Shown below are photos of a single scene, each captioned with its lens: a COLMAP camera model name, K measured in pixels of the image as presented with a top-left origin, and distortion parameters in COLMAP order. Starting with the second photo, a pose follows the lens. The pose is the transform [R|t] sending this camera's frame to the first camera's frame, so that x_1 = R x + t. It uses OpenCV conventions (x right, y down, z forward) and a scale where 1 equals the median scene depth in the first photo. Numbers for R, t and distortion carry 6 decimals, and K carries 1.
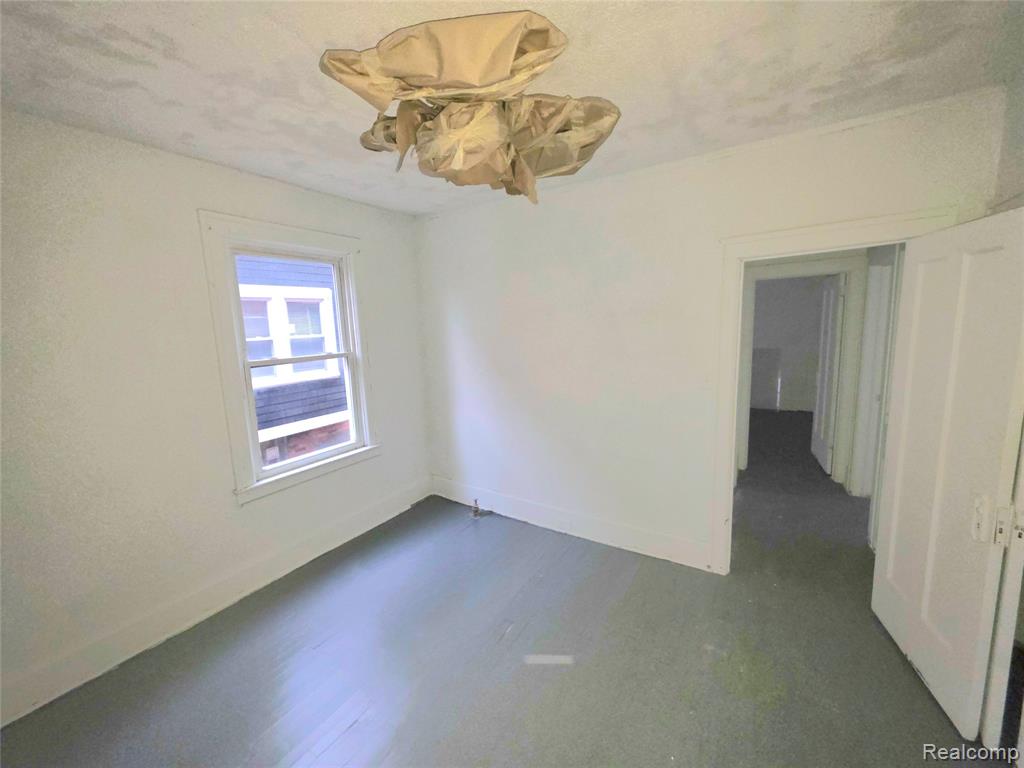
lens RADIAL K [[408.7, 0, 518.7], [0, 408.7, 381.9], [0, 0, 1]] dist [0.007625, 0.000135]
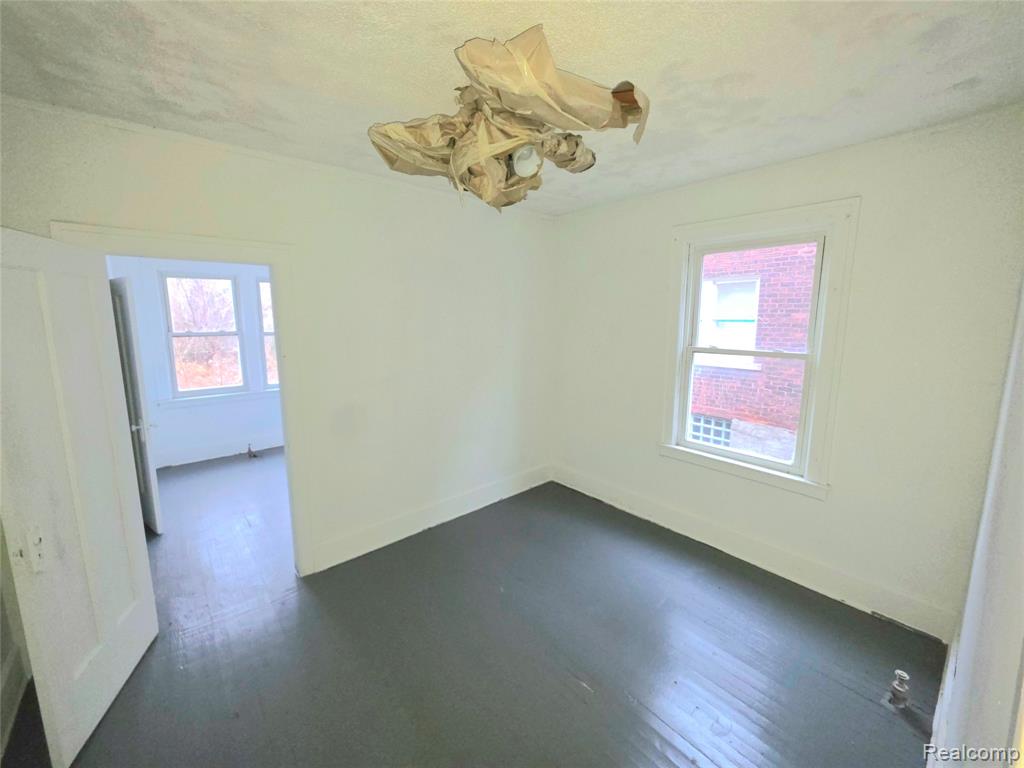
lens RADIAL K [[408.7, 0, 519.3], [0, 408.7, 379.7], [0, 0, 1]] dist [0.007625, 0.000135]
pose [[-0.300876, 0.186287, -0.935292, 0.556571], [-0.121120, 0.965329, 0.231234, -0.156139], [0.945940, 0.182856, -0.267881, 0.793650]]
